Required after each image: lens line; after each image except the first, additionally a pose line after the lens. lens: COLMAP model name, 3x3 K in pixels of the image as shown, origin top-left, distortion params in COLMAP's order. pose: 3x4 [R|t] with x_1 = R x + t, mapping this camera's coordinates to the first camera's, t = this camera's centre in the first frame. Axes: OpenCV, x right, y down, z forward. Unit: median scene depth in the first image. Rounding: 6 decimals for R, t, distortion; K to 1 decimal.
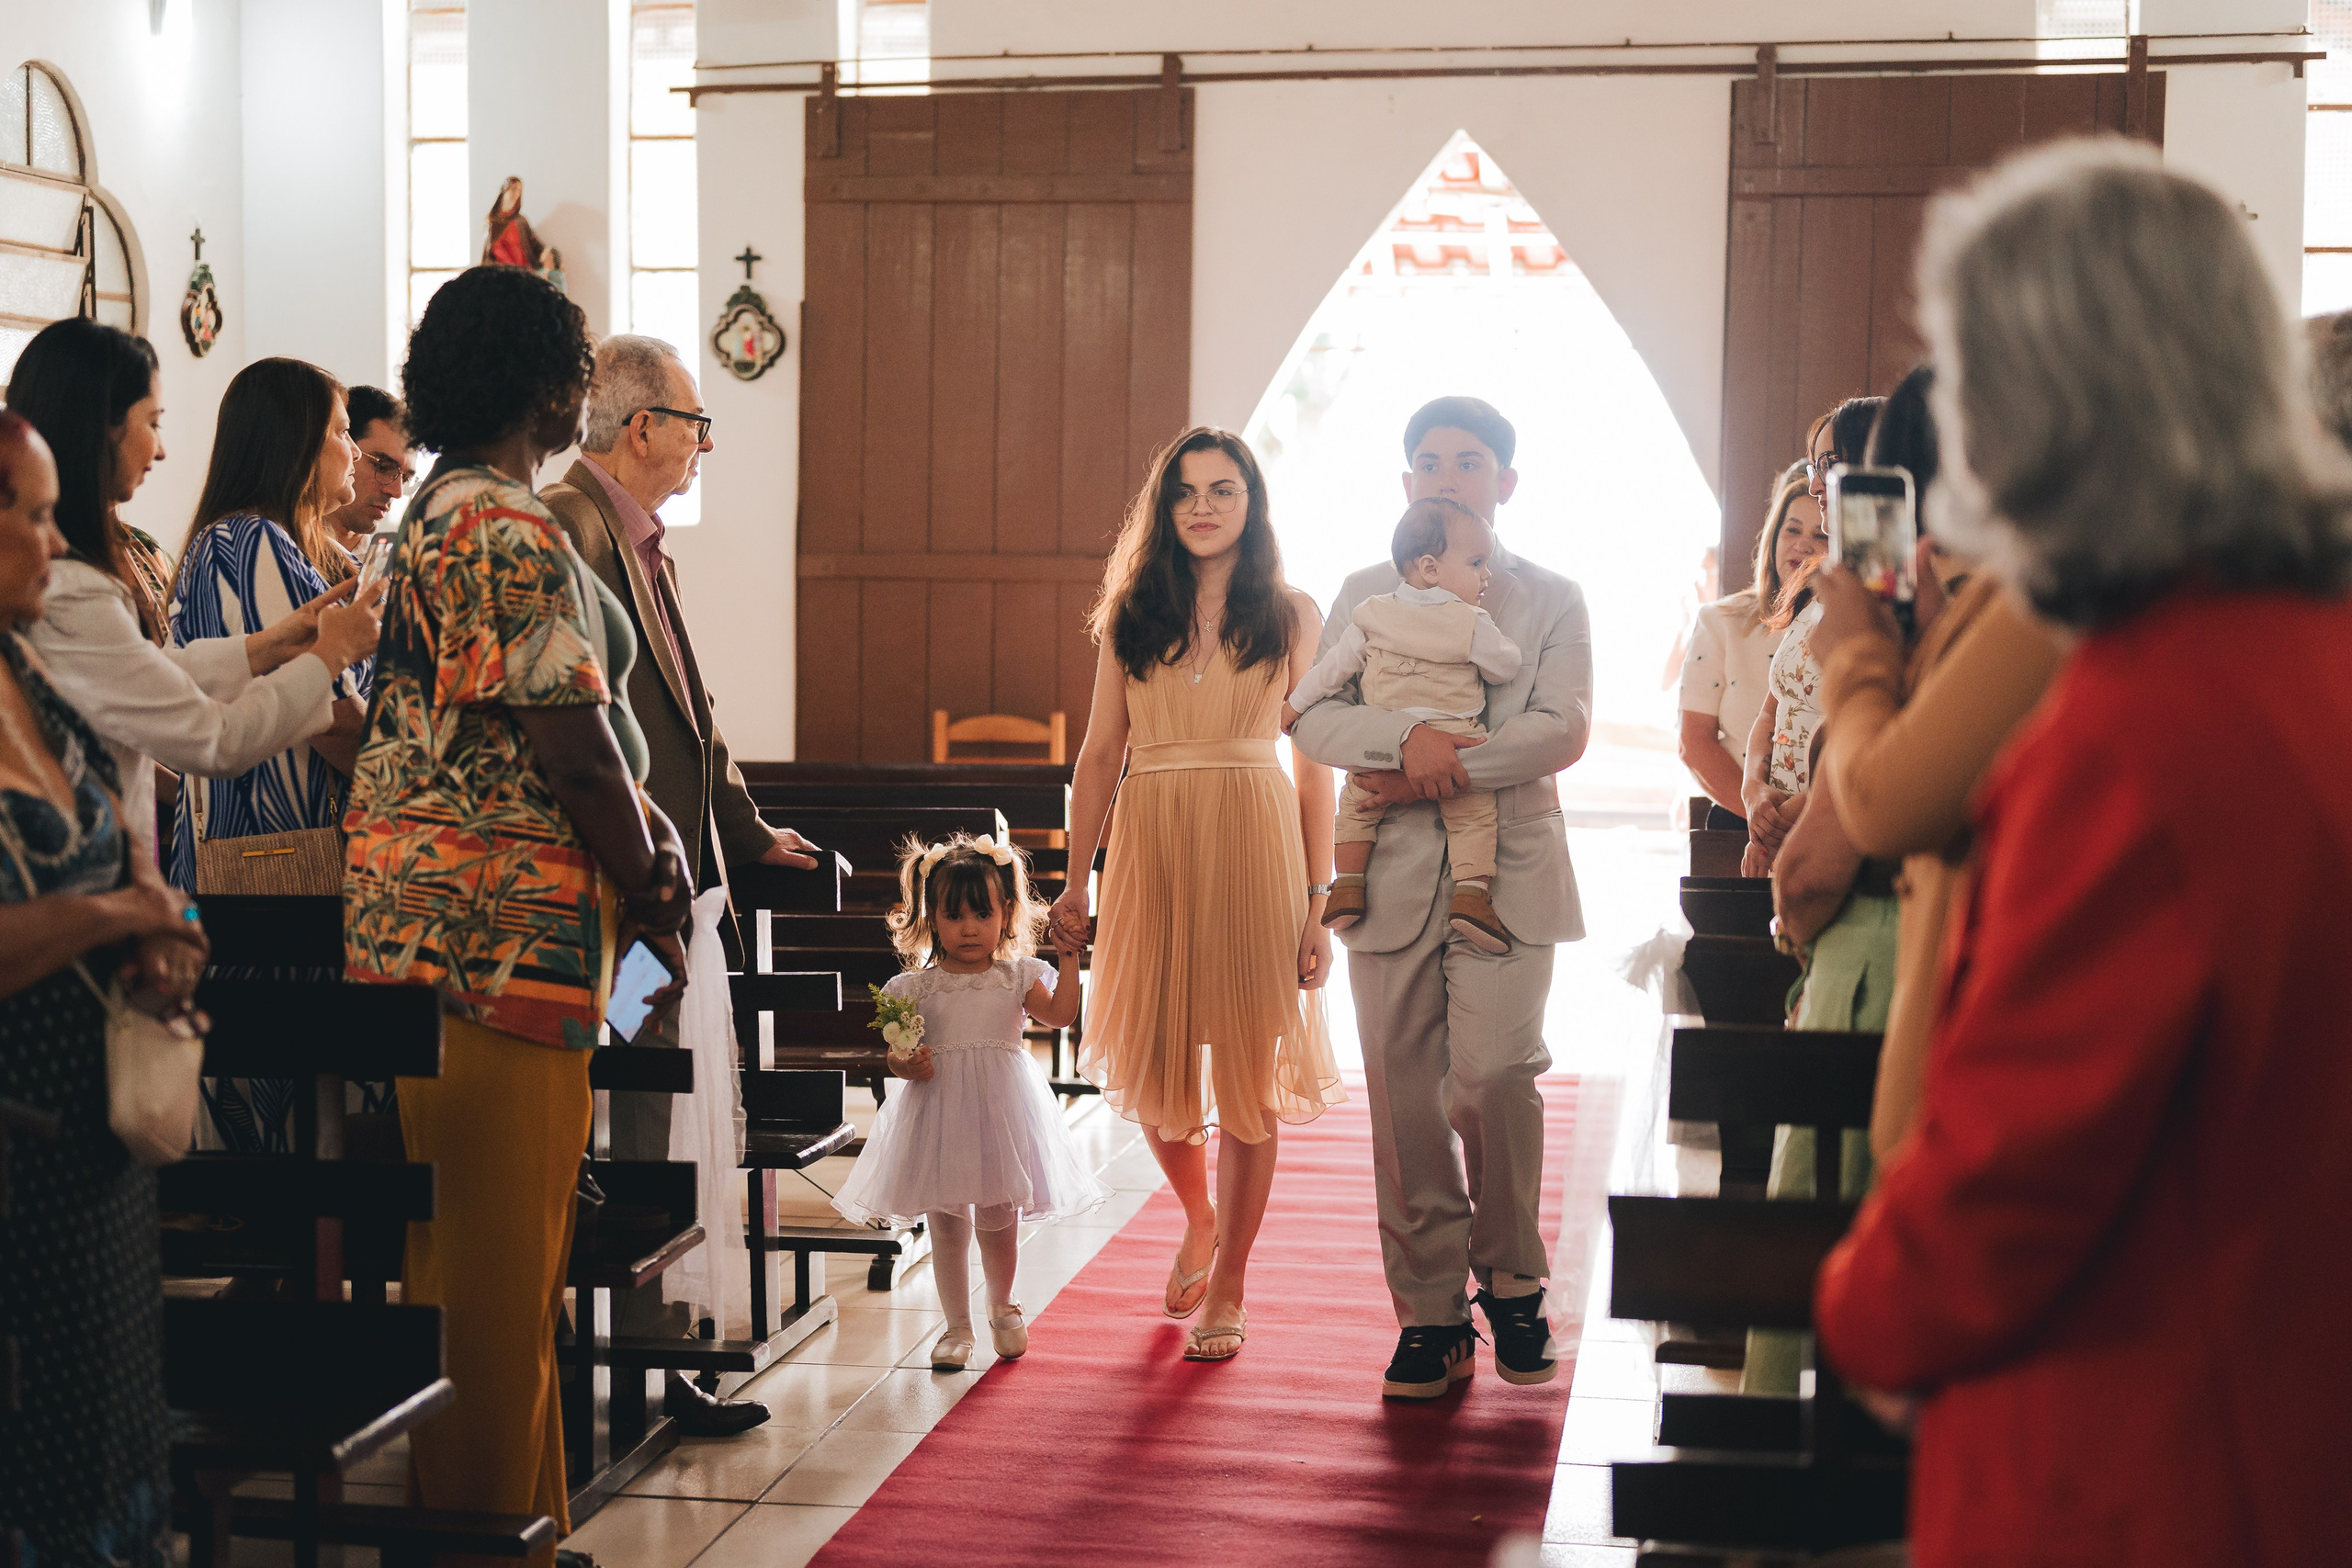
lens RADIAL K [[3508.3, 0, 1176.0], [0, 3508.3, 784.0], [0, 0, 1]] dist [-0.009633, 0.018692]
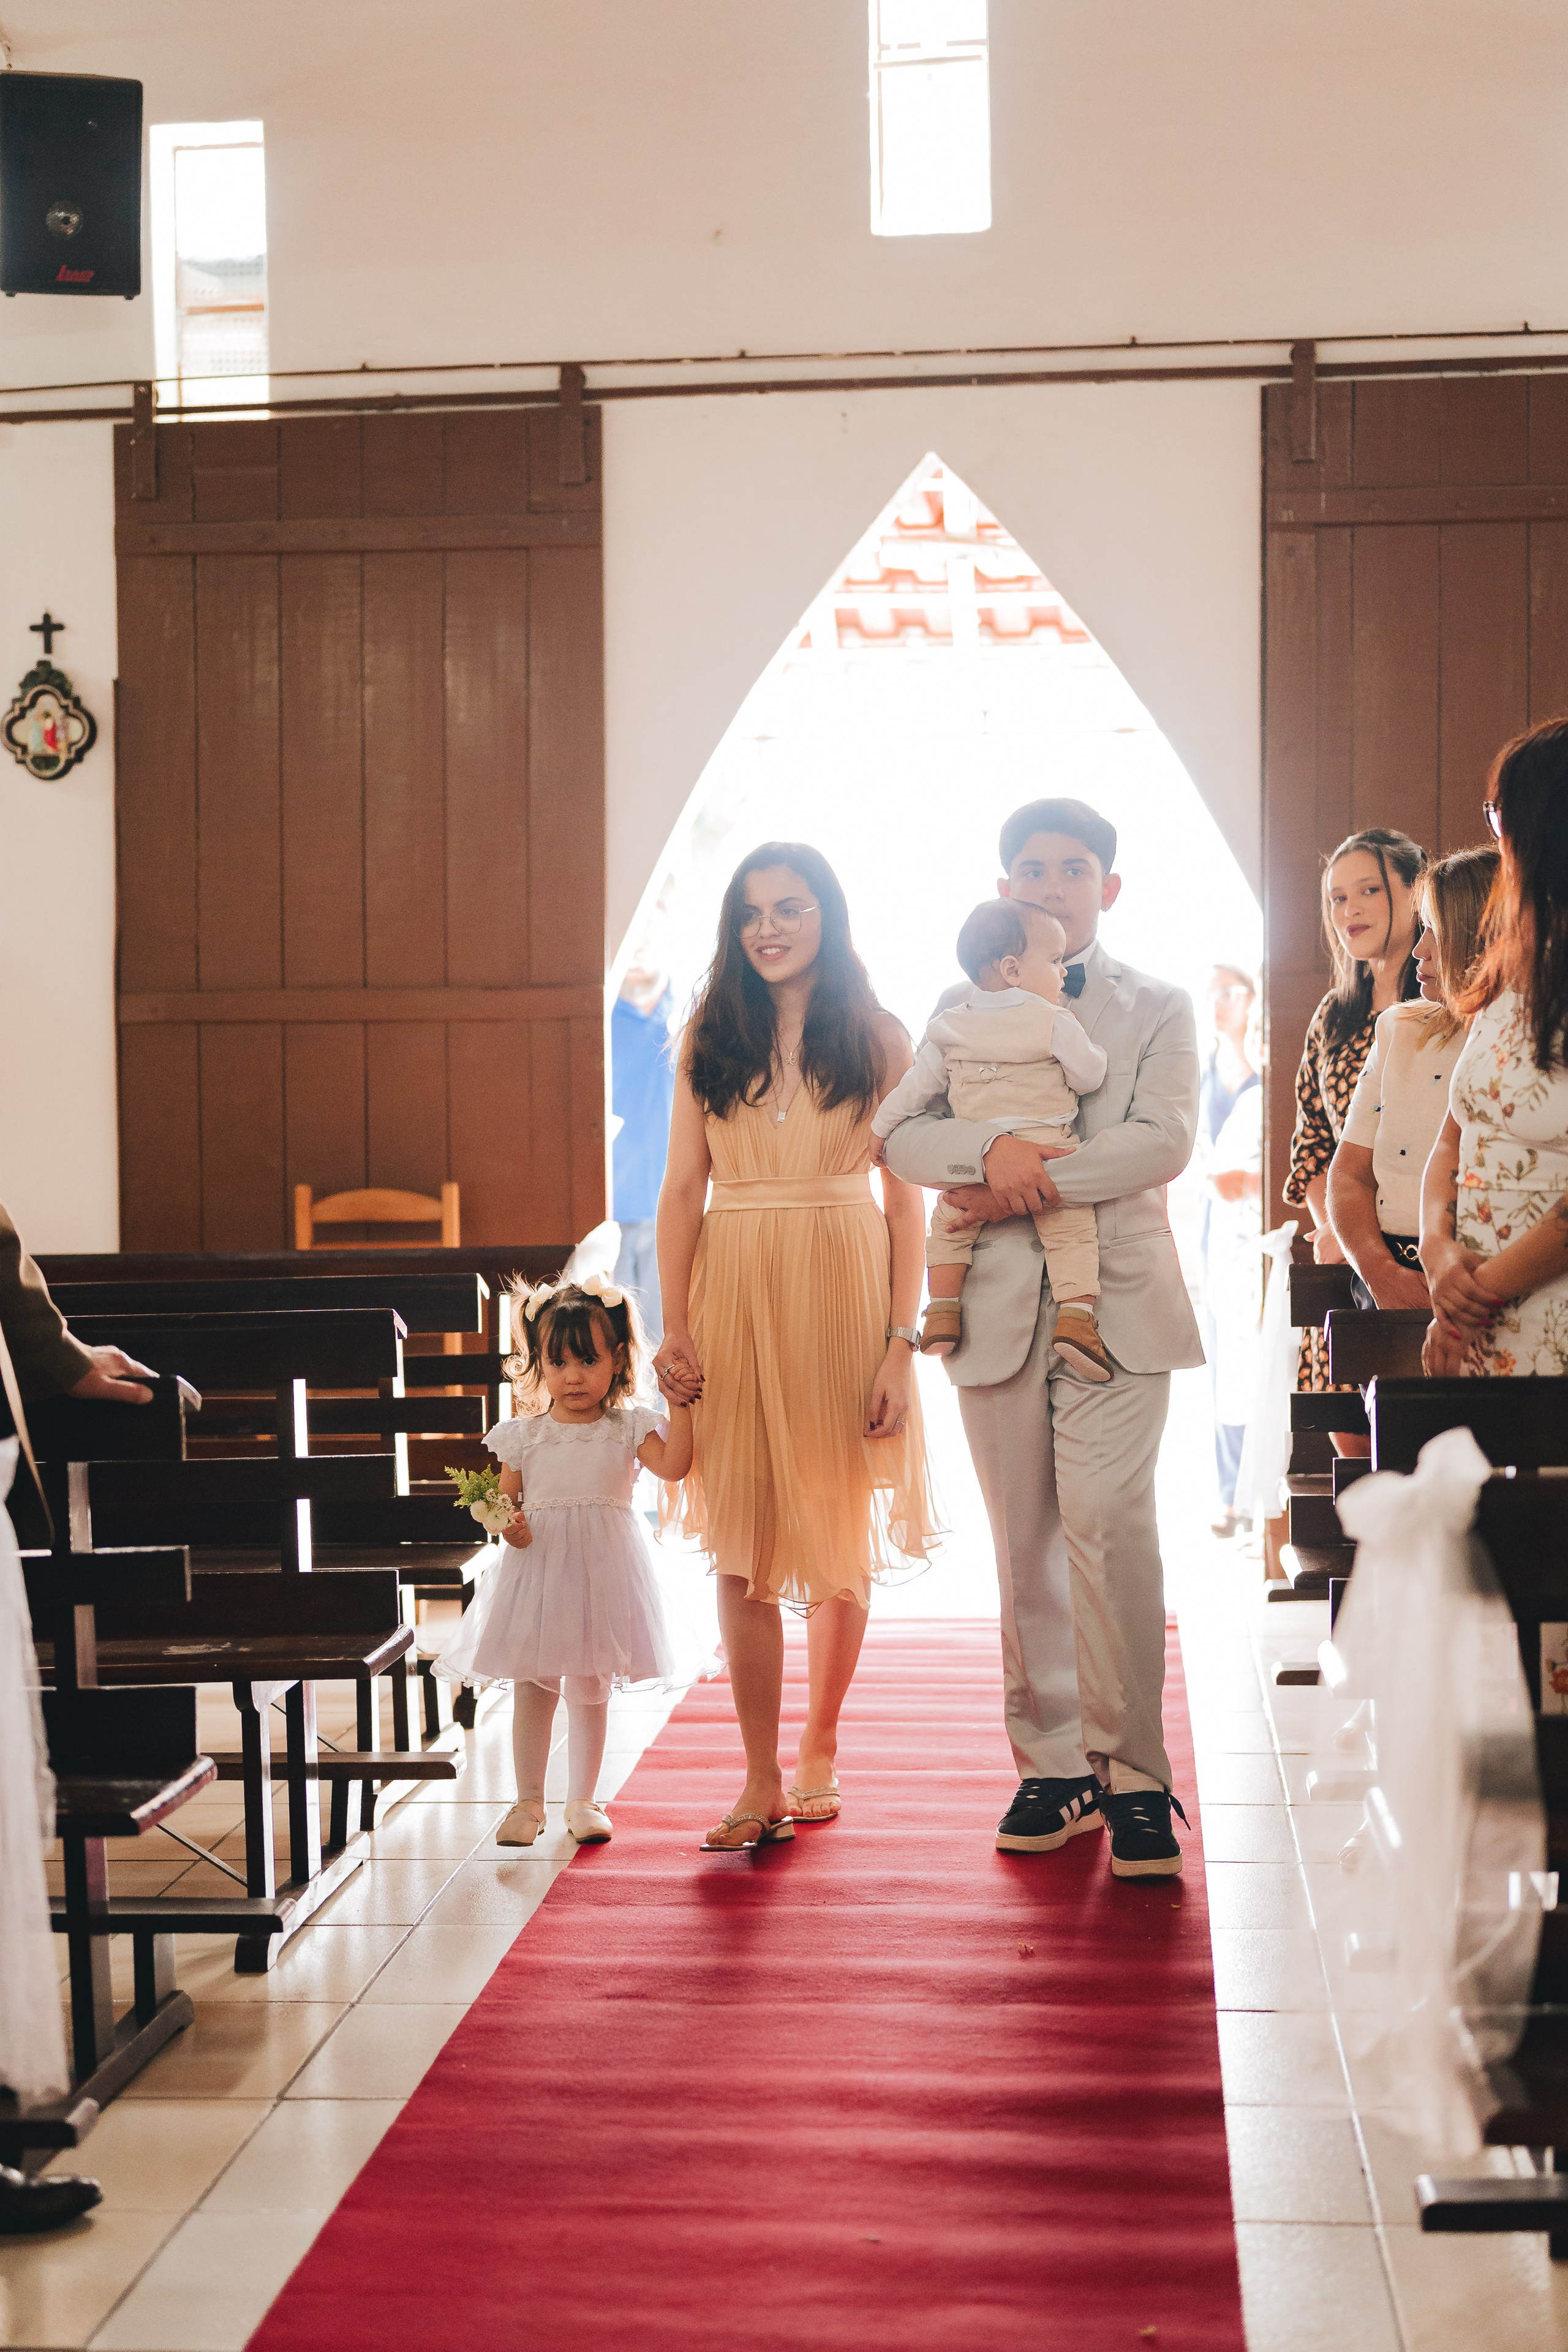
lens RADIAL K [[3810.7, 0, 821.6], [0, 3810.7, 1130.8], [0, 0, 1]] dist [-0.004919, 0.077572]
pose [[0.996935, -0.025911, 0.073816, -0.013134], [0.028472, 0.999021, -0.033853, -0.000444], [-0.072867, 0.035851, 0.996697, 0.126946]]
